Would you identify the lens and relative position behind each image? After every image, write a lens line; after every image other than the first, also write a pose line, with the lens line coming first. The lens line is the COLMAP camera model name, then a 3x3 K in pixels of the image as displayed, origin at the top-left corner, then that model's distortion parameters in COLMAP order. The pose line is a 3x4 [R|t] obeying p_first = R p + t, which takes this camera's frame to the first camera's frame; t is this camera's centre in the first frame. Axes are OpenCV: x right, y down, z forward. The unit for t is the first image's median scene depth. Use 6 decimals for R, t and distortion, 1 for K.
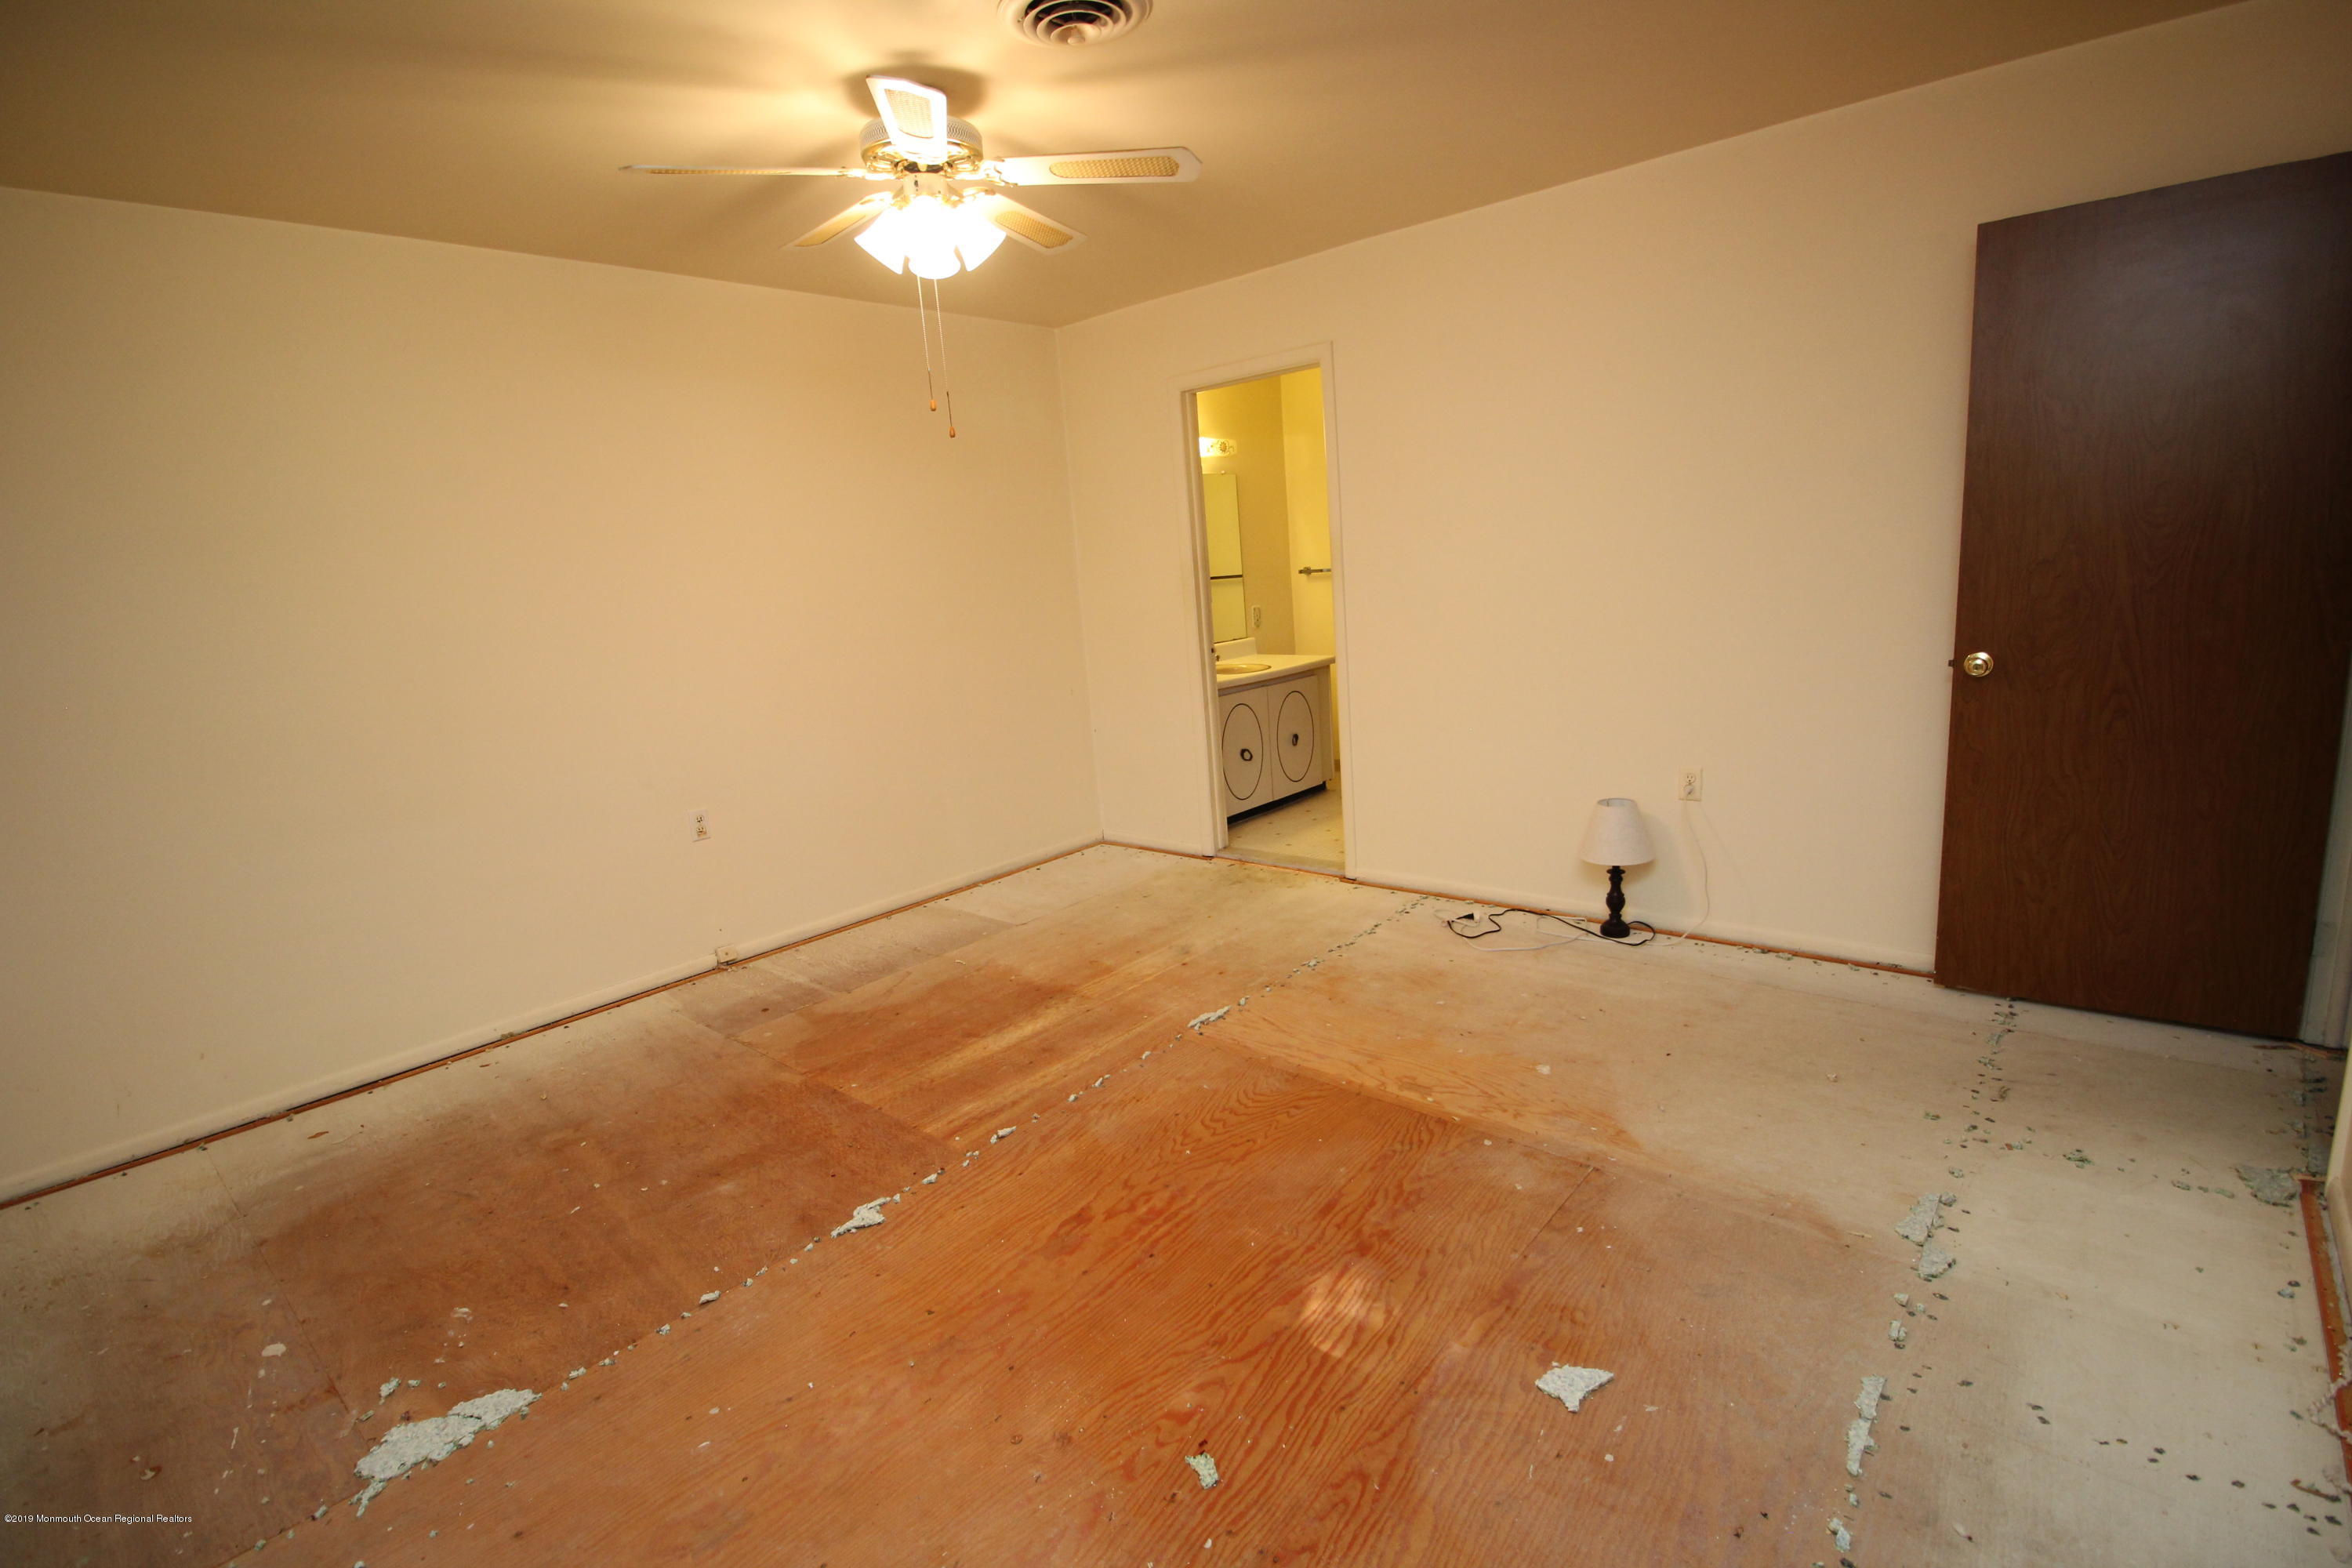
lens RADIAL K [[1073.2, 0, 1176.0], [0, 1073.2, 784.0], [0, 0, 1]] dist [0.001888, -0.011531]
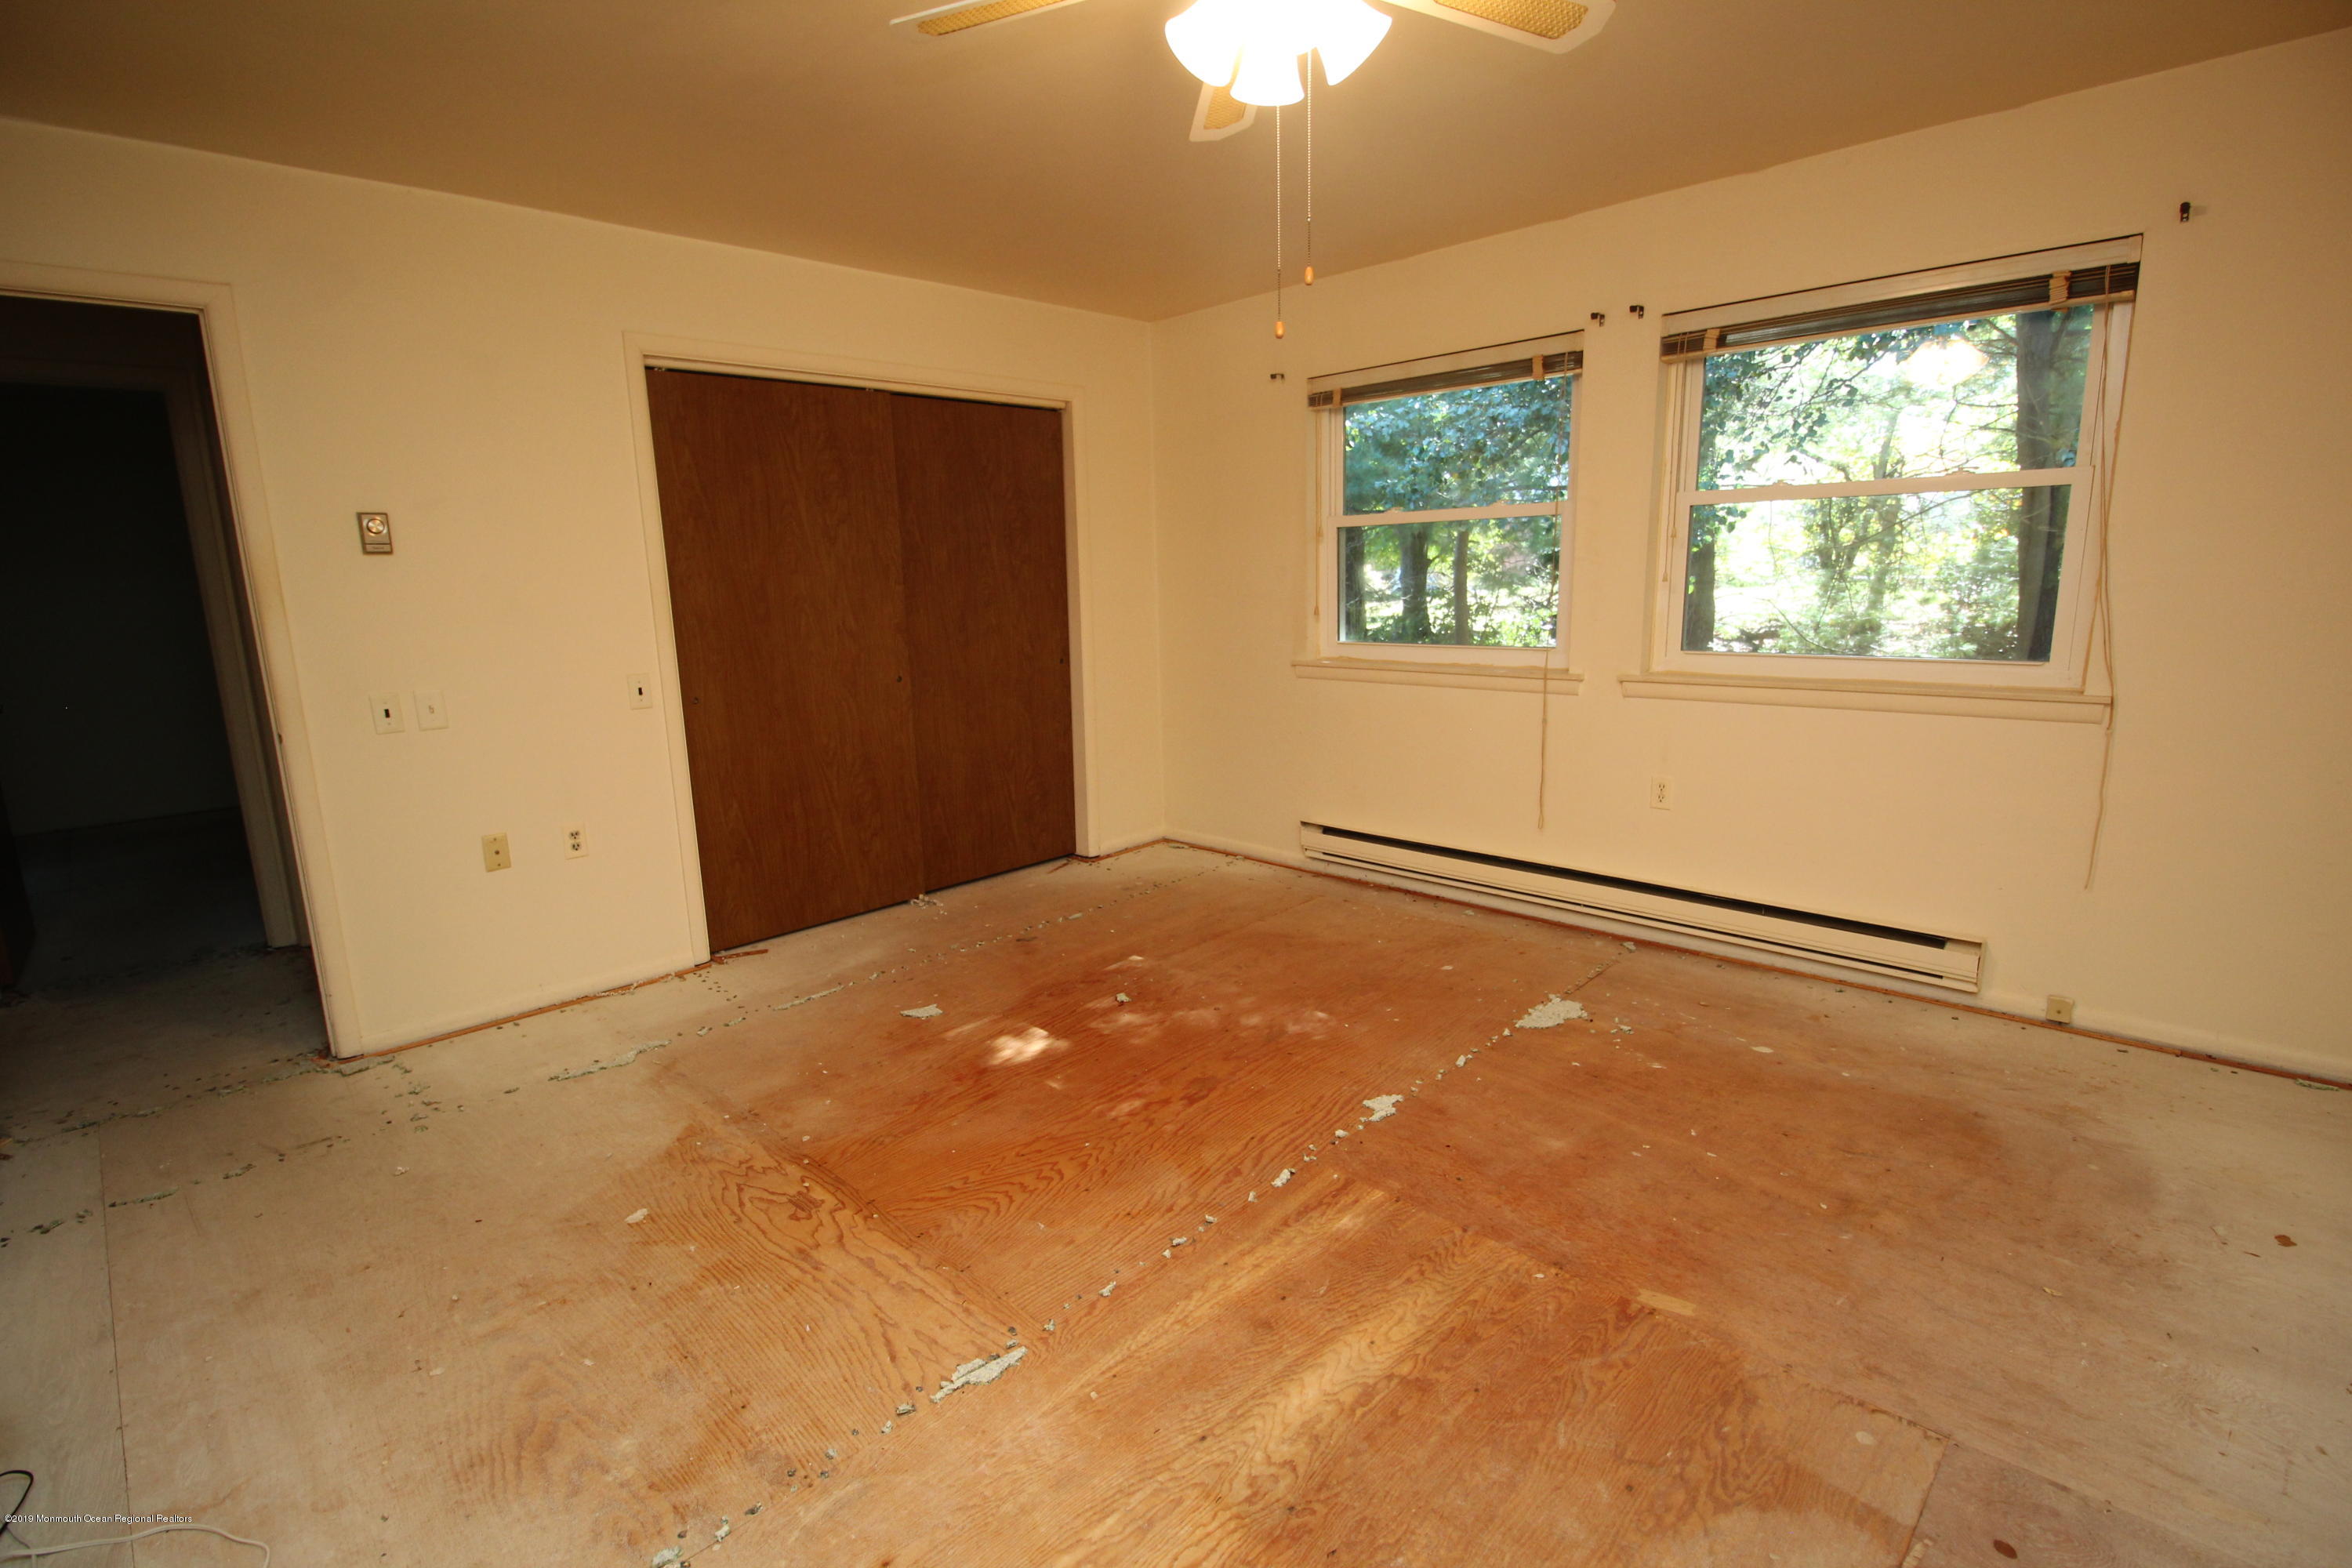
lens RADIAL K [[1073.2, 0, 1176.0], [0, 1073.2, 784.0], [0, 0, 1]] dist [0.001888, -0.011531]
pose [[-0.993079, 0.086416, 0.079540, -0.164184], [0.110620, 0.915755, 0.386206, -0.313480], [-0.039465, 0.392332, -0.918977, 1.626655]]
